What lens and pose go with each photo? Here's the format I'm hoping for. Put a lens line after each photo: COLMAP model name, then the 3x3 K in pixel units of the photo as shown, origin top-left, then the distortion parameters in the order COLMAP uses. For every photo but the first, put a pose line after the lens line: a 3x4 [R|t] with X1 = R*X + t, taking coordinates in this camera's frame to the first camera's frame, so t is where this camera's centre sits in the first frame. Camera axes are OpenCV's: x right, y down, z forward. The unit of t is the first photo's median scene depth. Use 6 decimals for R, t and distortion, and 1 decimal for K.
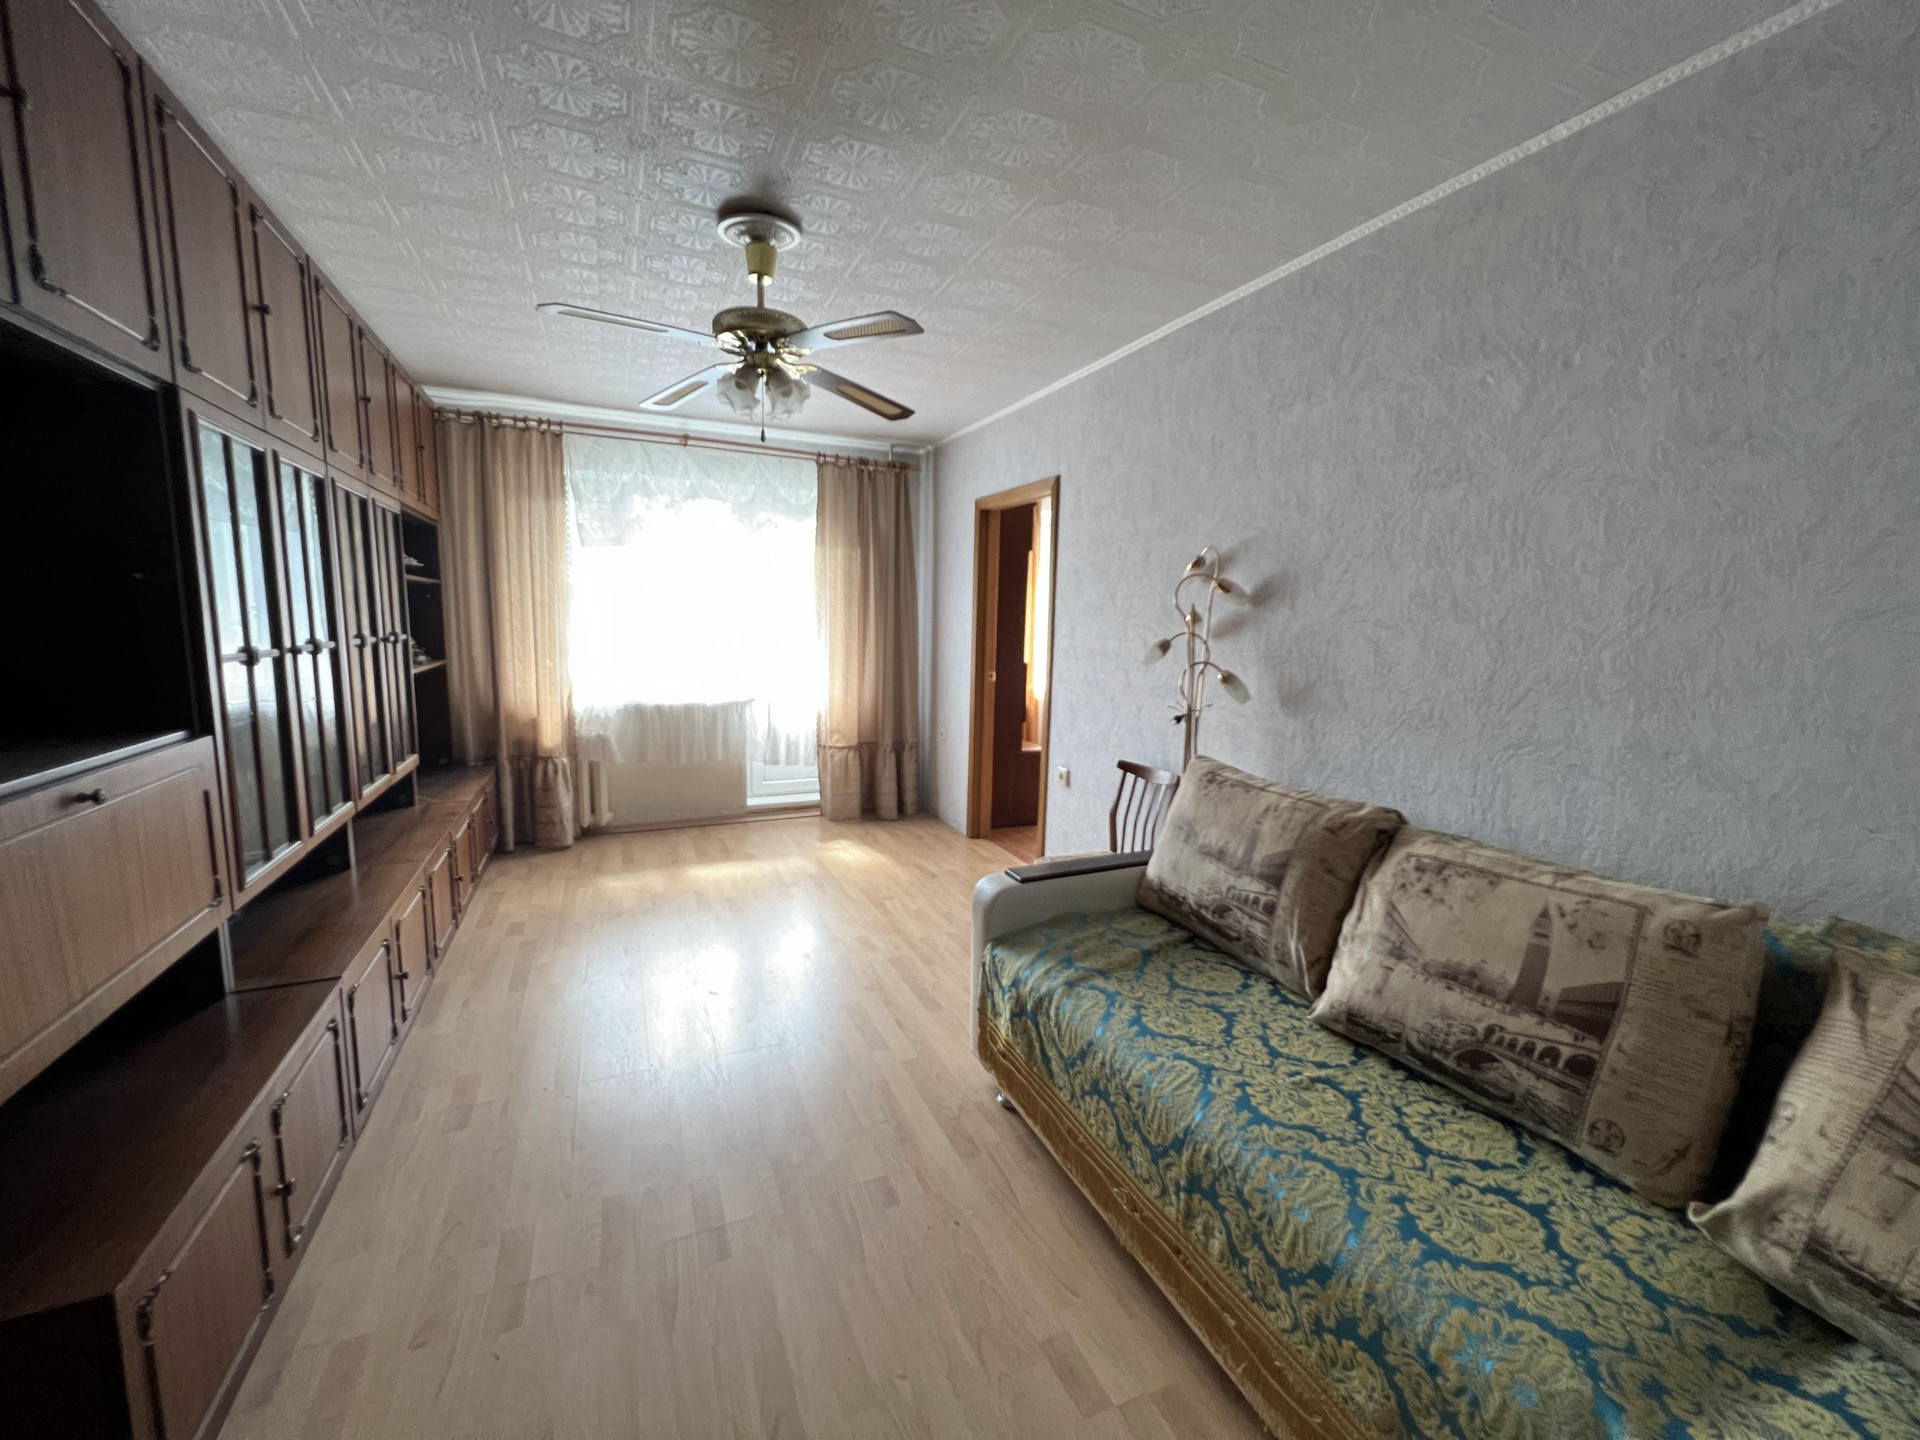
lens RADIAL K [[766.0, 0, 961.0], [0, 766.0, 720.2], [0, 0, 1]] dist [-0.001460, 0.000340]
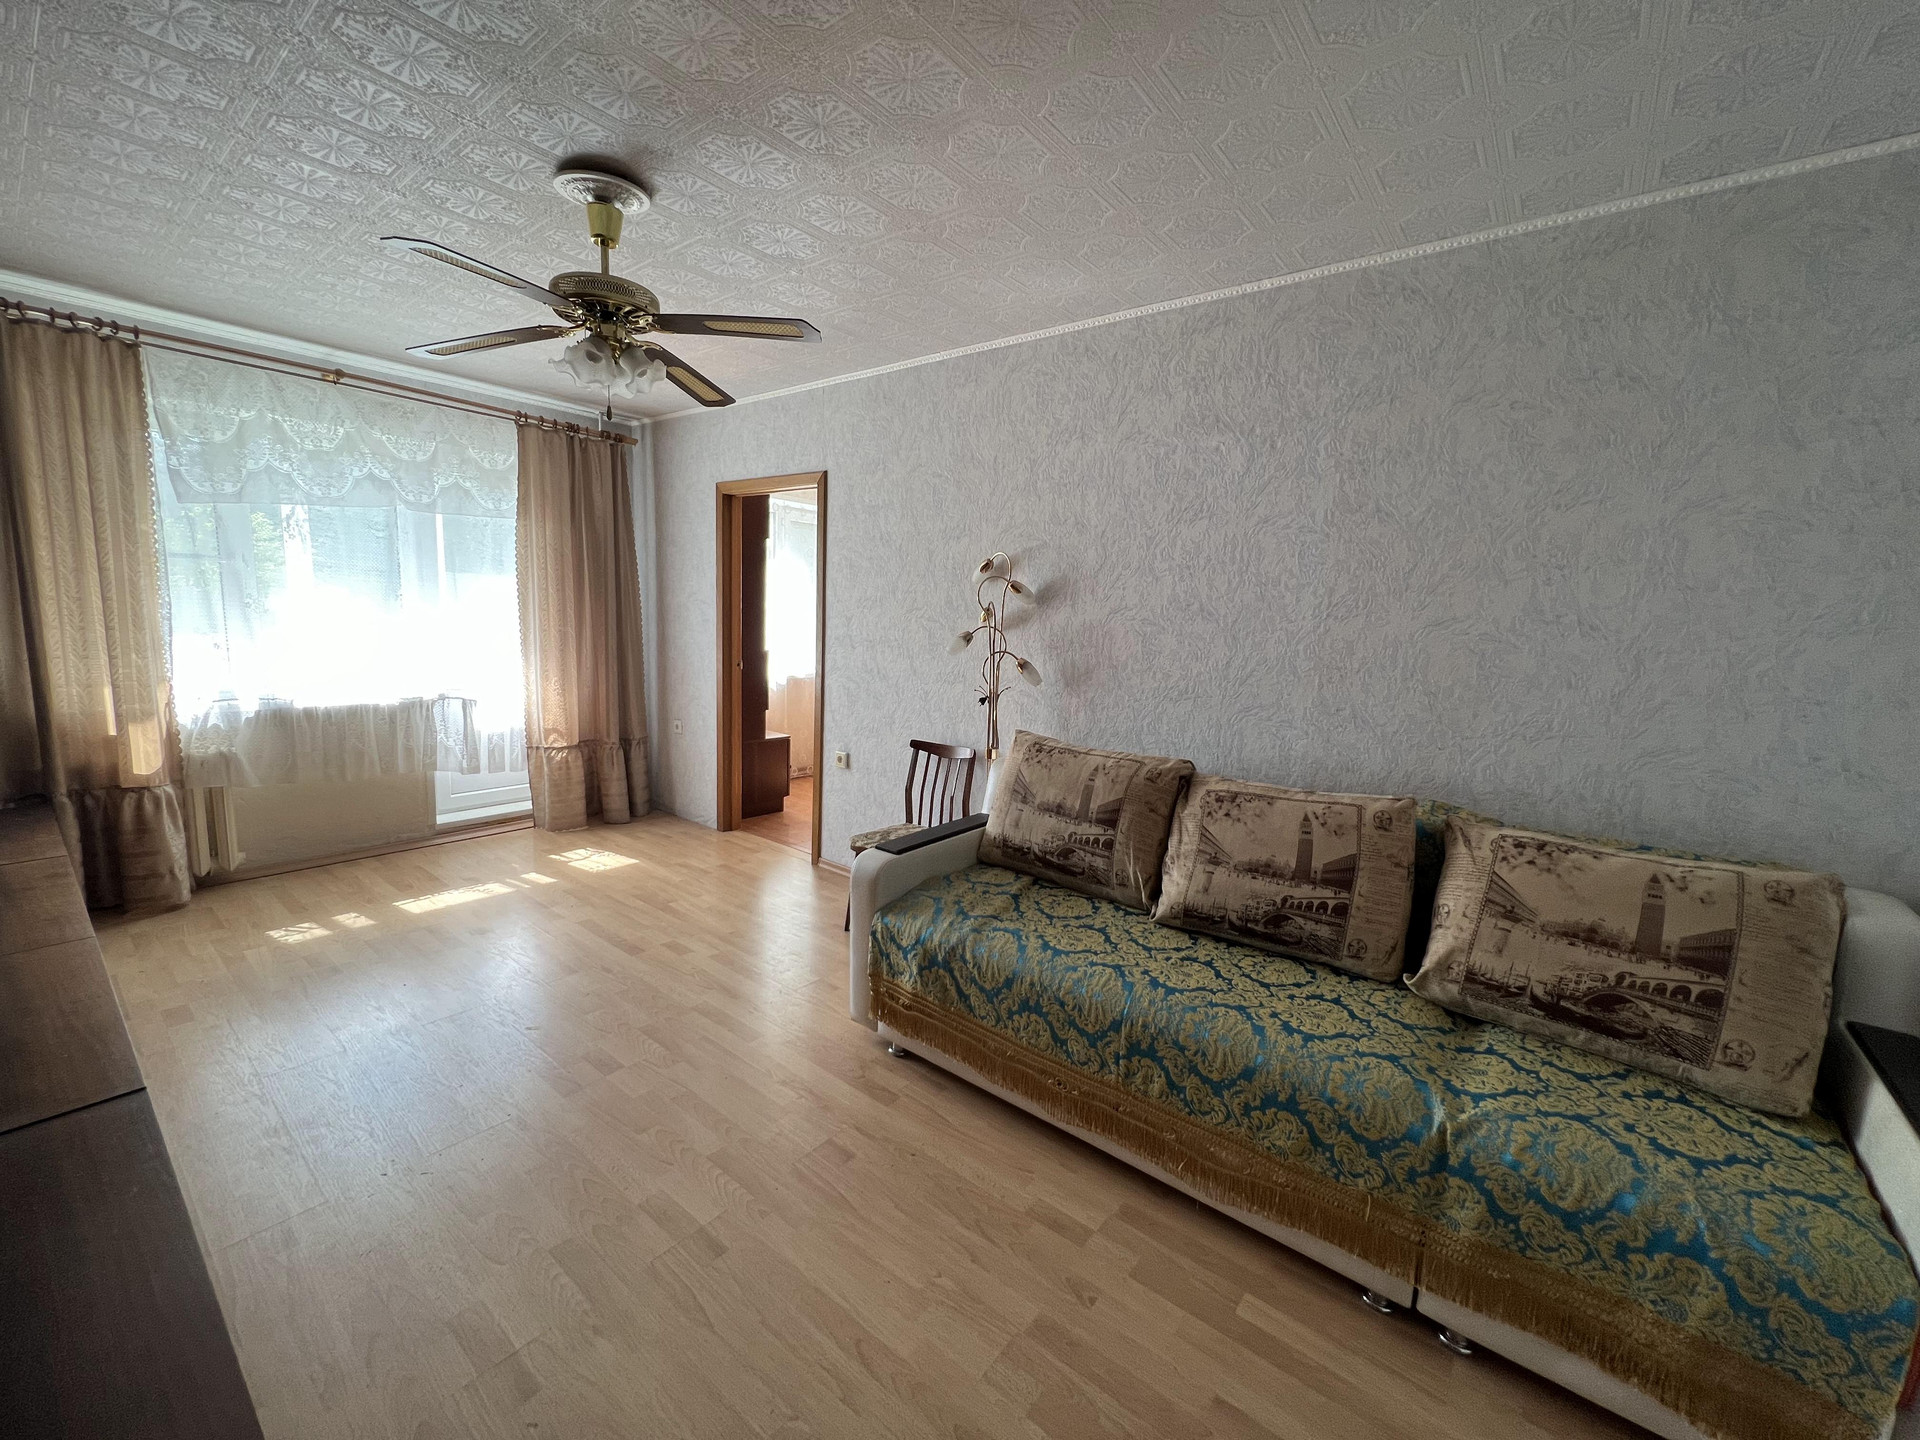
lens RADIAL K [[773.5, 0, 960.0], [0, 773.5, 720.0], [0, 0, 1]] dist [-0.006115, 0.000602]
pose [[0.887326, -0.051951, 0.458208, -0.399653], [0.042016, 0.998609, 0.031856, -0.014990], [-0.459225, -0.009015, 0.888274, -0.034149]]
